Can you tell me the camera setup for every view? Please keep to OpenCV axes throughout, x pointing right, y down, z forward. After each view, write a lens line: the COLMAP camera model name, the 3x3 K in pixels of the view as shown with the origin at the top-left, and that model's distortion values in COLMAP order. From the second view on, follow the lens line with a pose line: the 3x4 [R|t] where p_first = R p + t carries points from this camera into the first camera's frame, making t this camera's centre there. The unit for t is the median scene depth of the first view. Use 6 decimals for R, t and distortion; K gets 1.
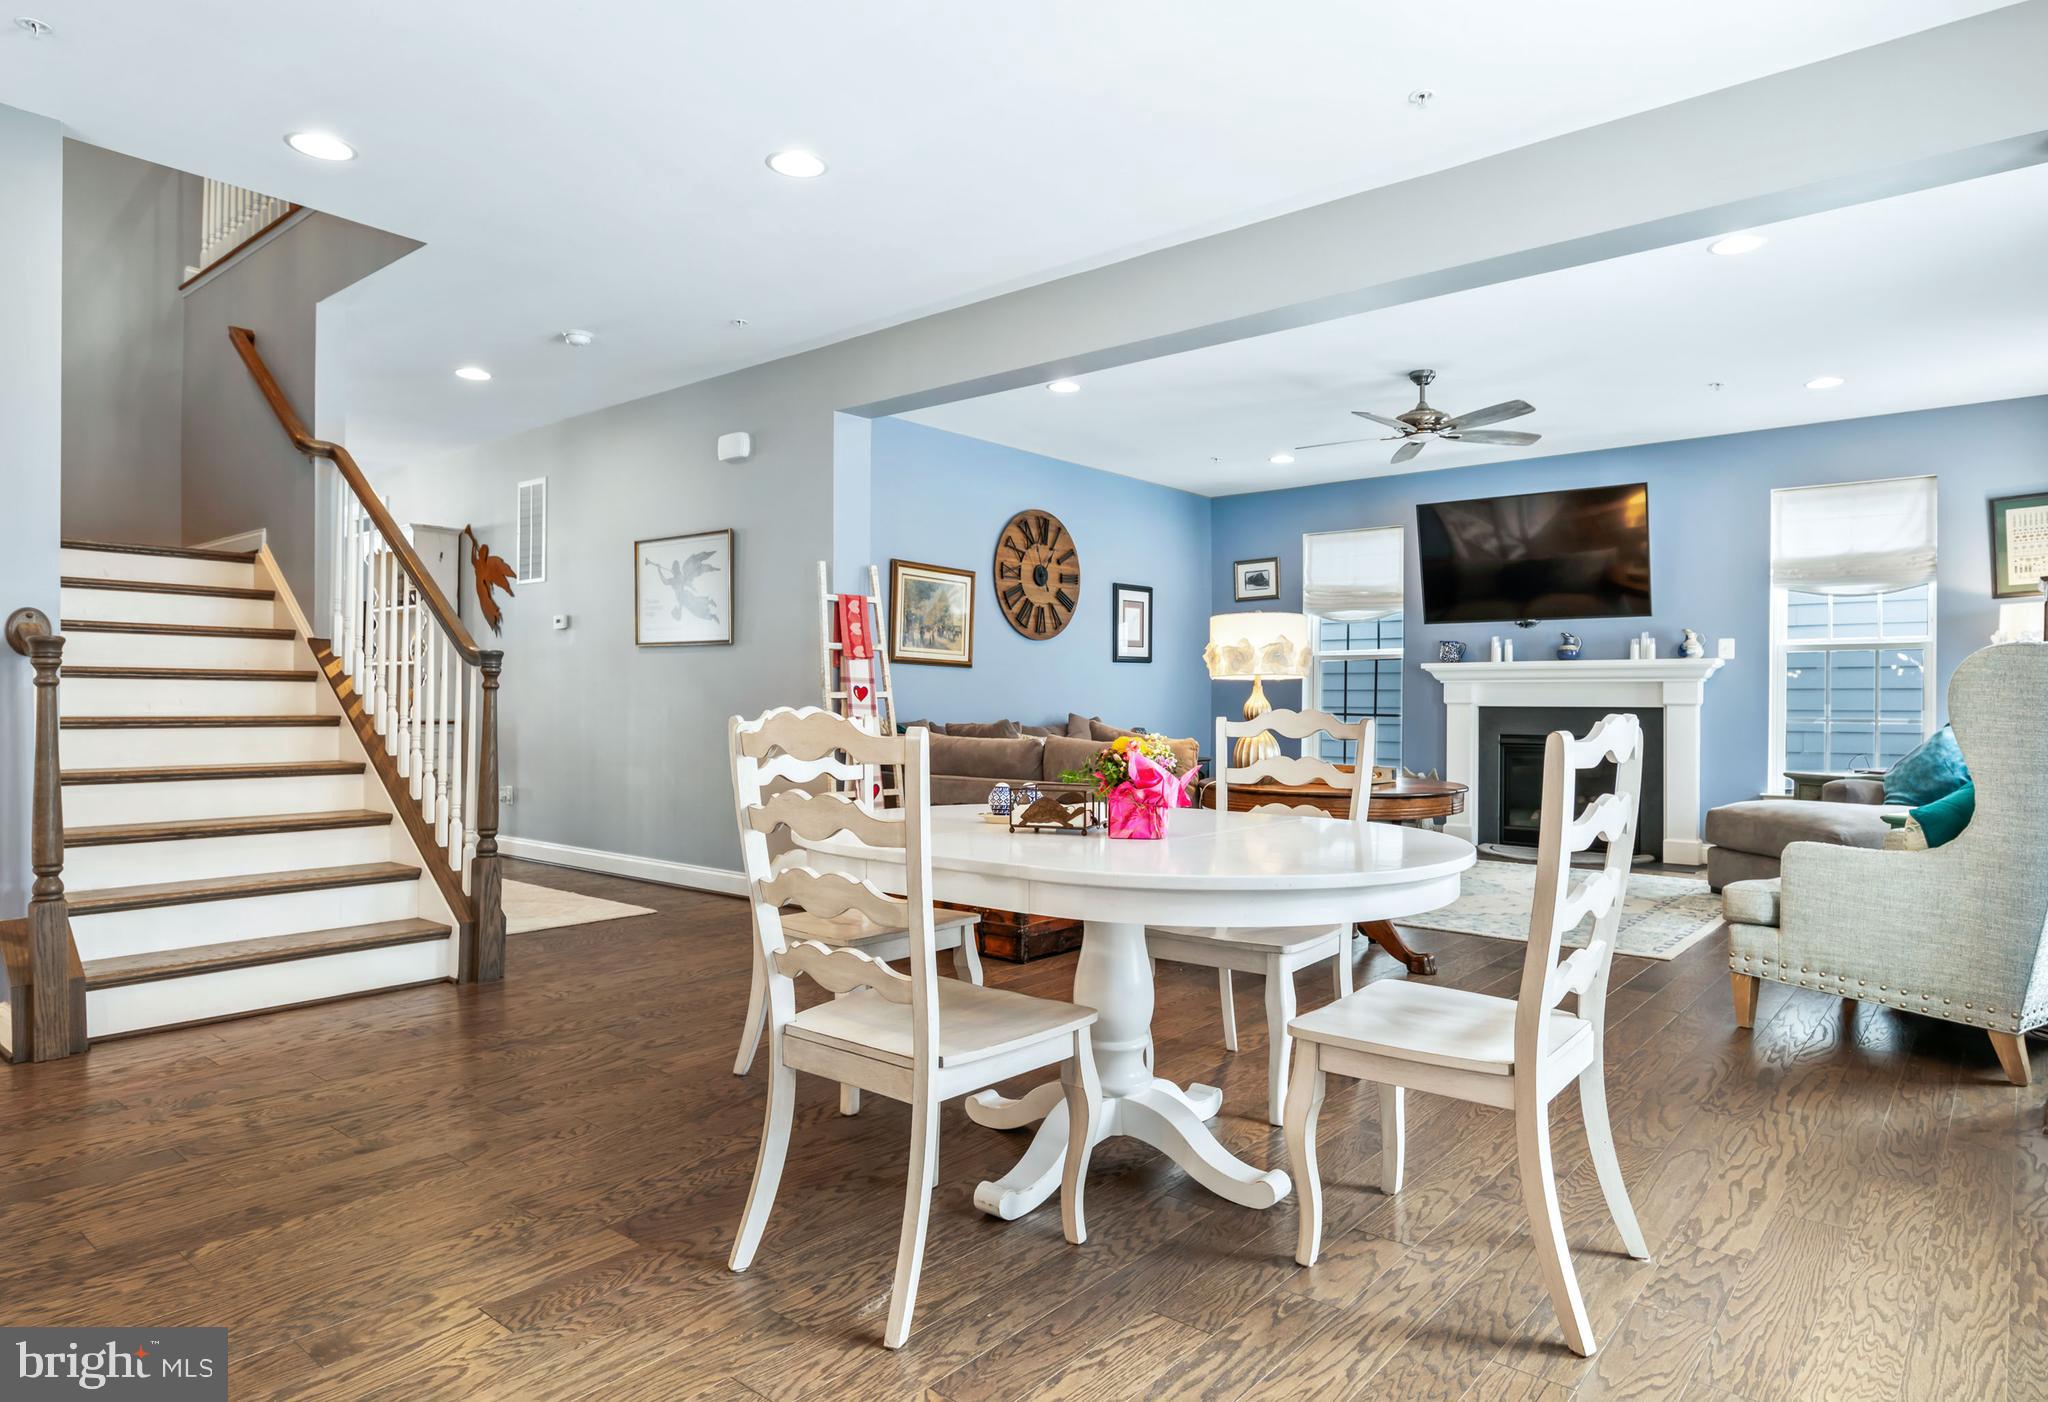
lens RADIAL K [[1197.7, 0, 1040.1], [0, 1197.7, 704.4], [0, 0, 1]] dist [0.002436, 0.006037]
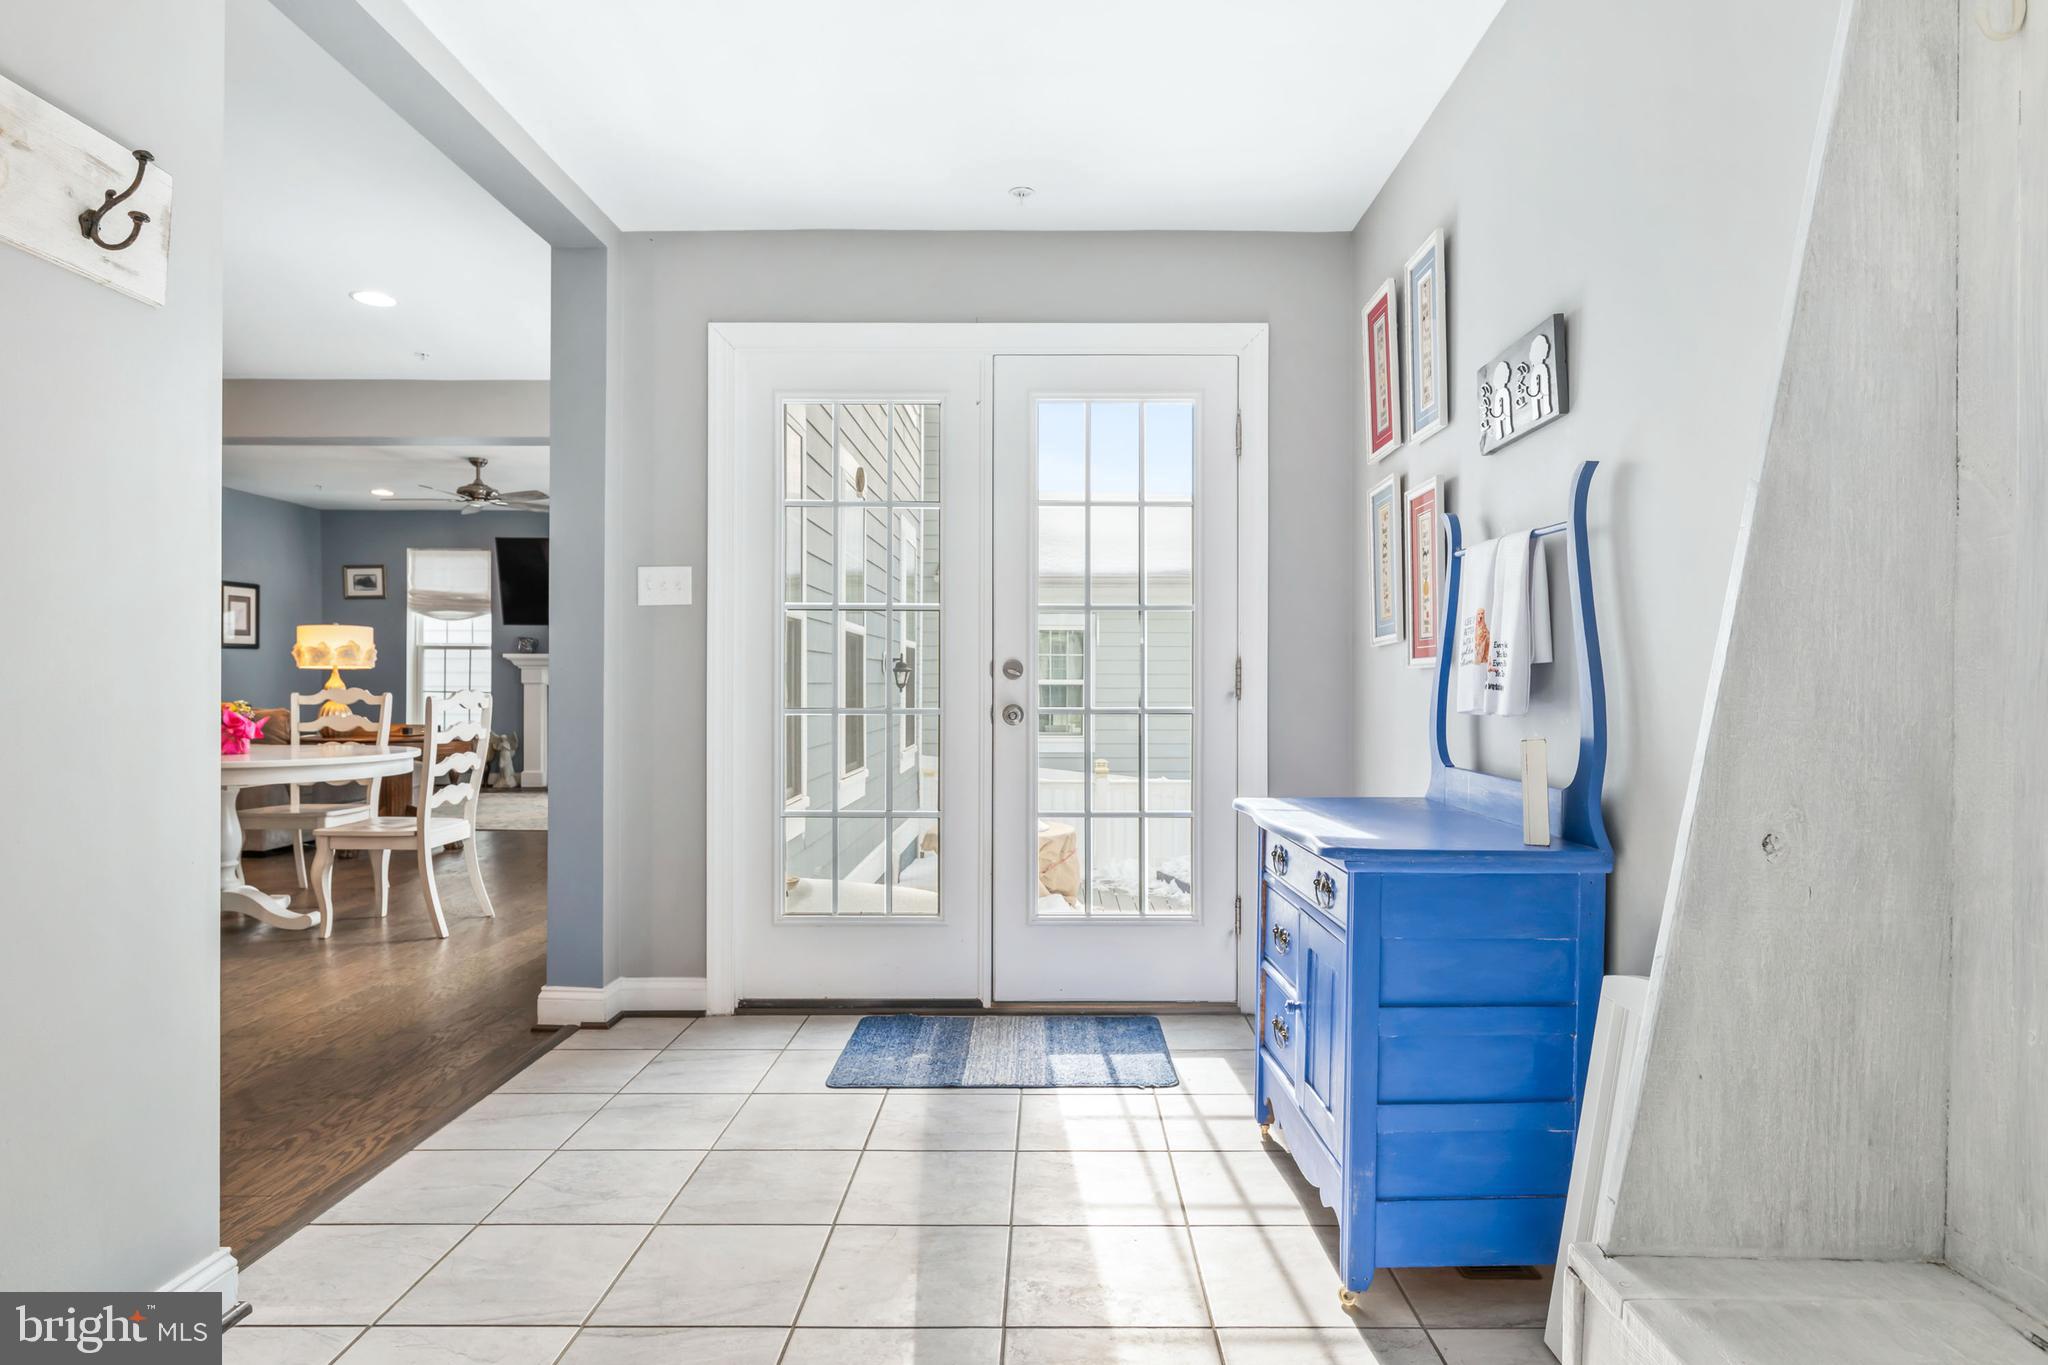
lens RADIAL K [[1127.2, 0, 1061.2], [0, 1127.2, 688.4], [0, 0, 1]] dist [0.001975, 0.000663]
pose [[0.764680, -0.005239, 0.644388, -0.030712], [0.001943, 0.999981, 0.005824, -0.001748], [-0.644407, -0.003202, 0.764676, -0.581327]]
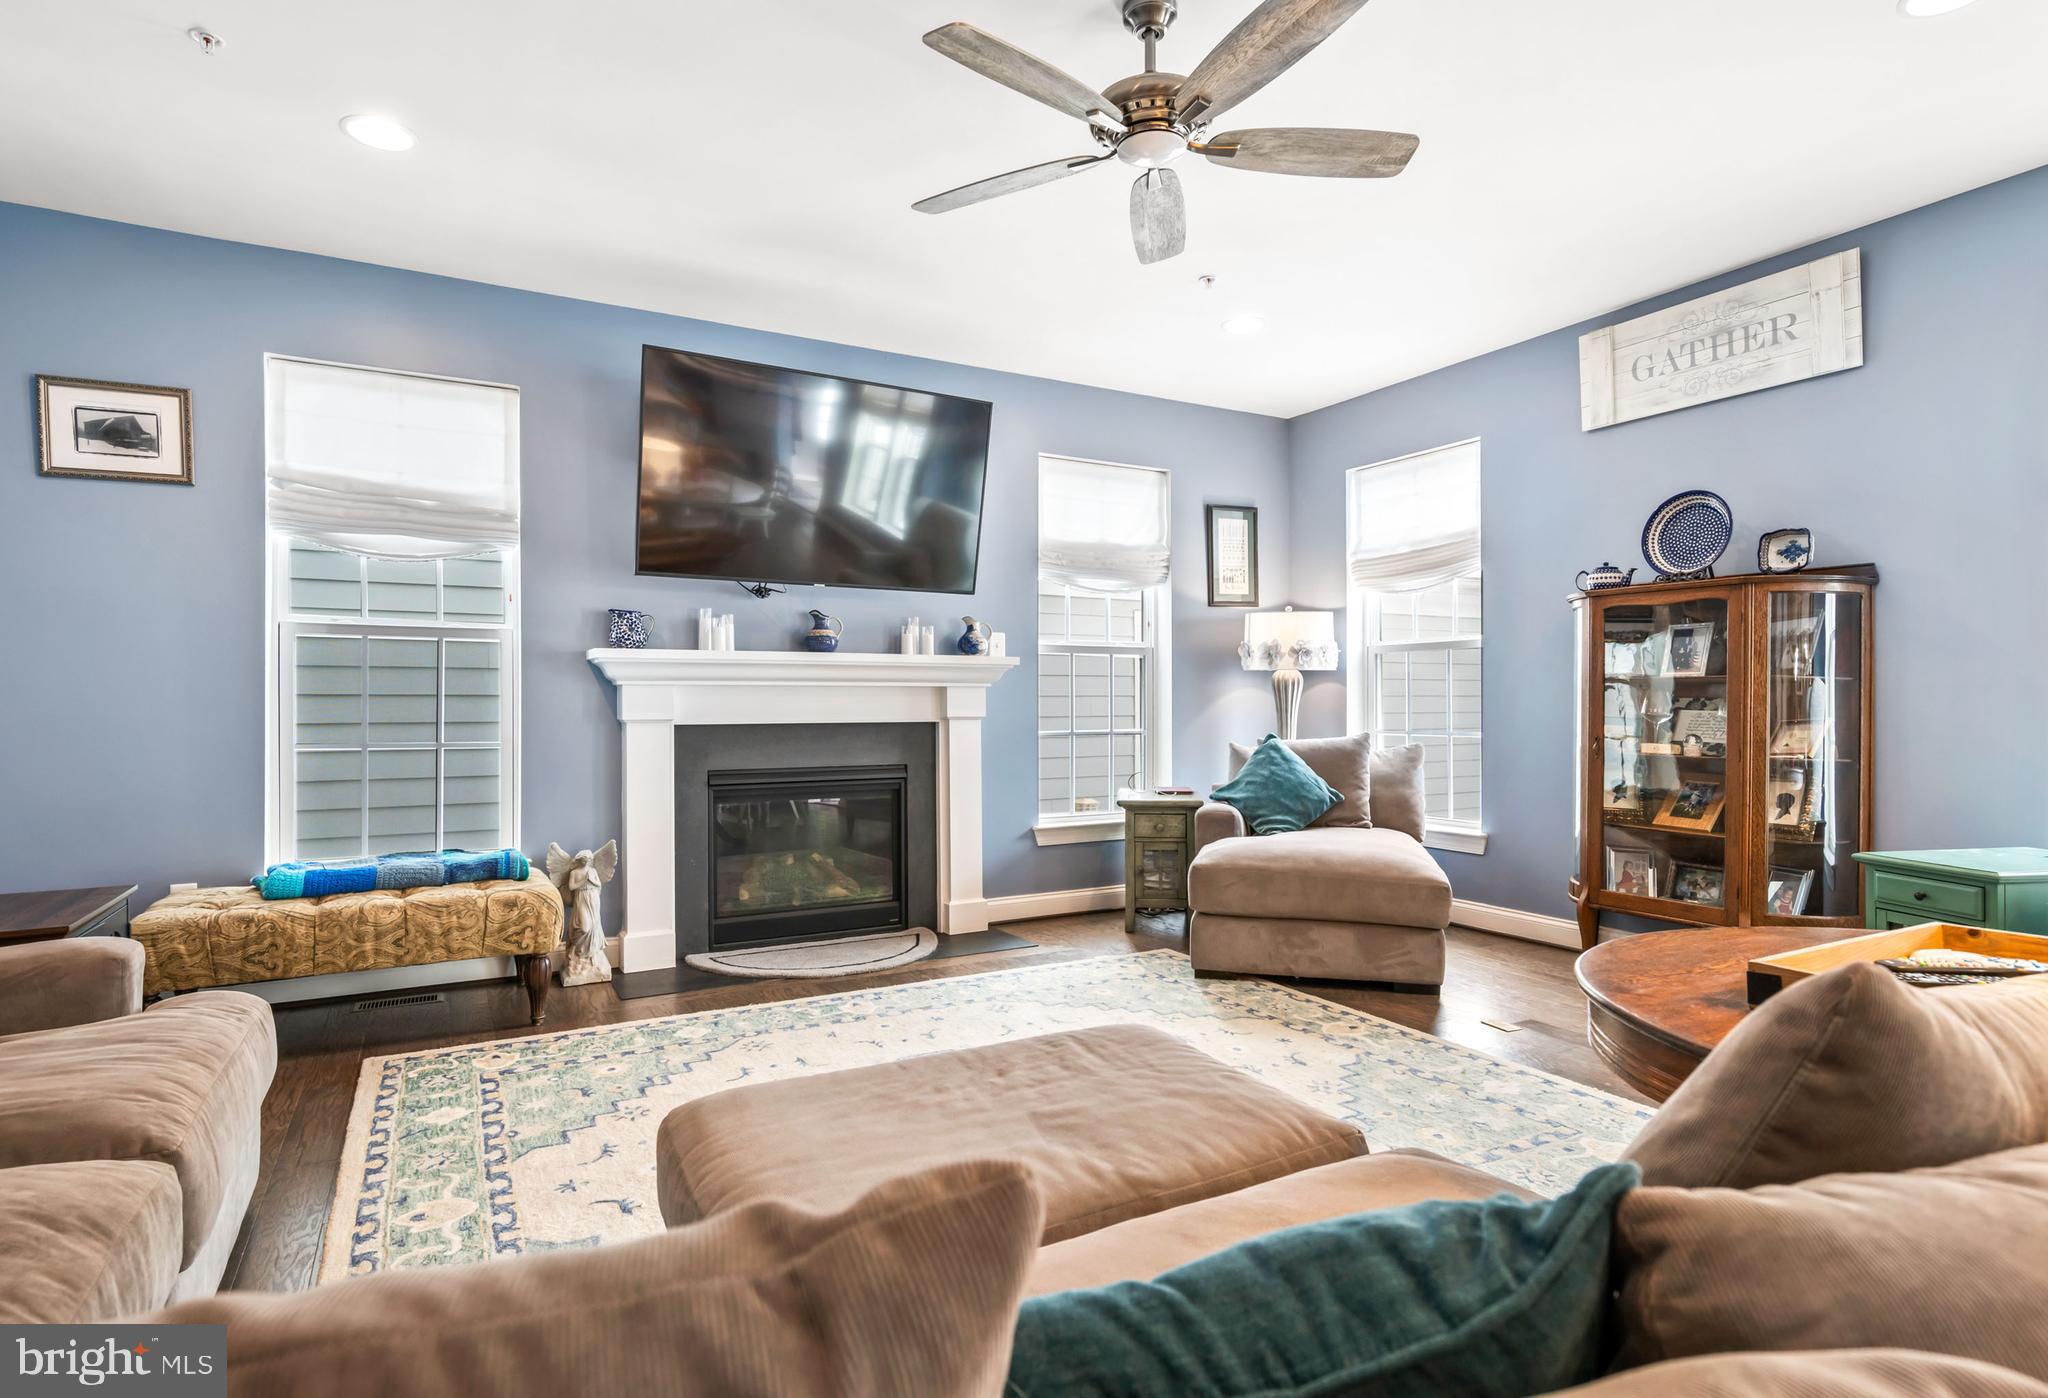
lens RADIAL K [[1054.1, 0, 1014.7], [0, 1054.1, 704.3], [0, 0, 1]] dist [-0.003212, -0.000008]
pose [[0.362927, -0.003735, 0.931810, -0.084759], [0.006646, 0.999977, 0.001419, -0.011793], [-0.931794, 0.005678, 0.362944, 0.994645]]
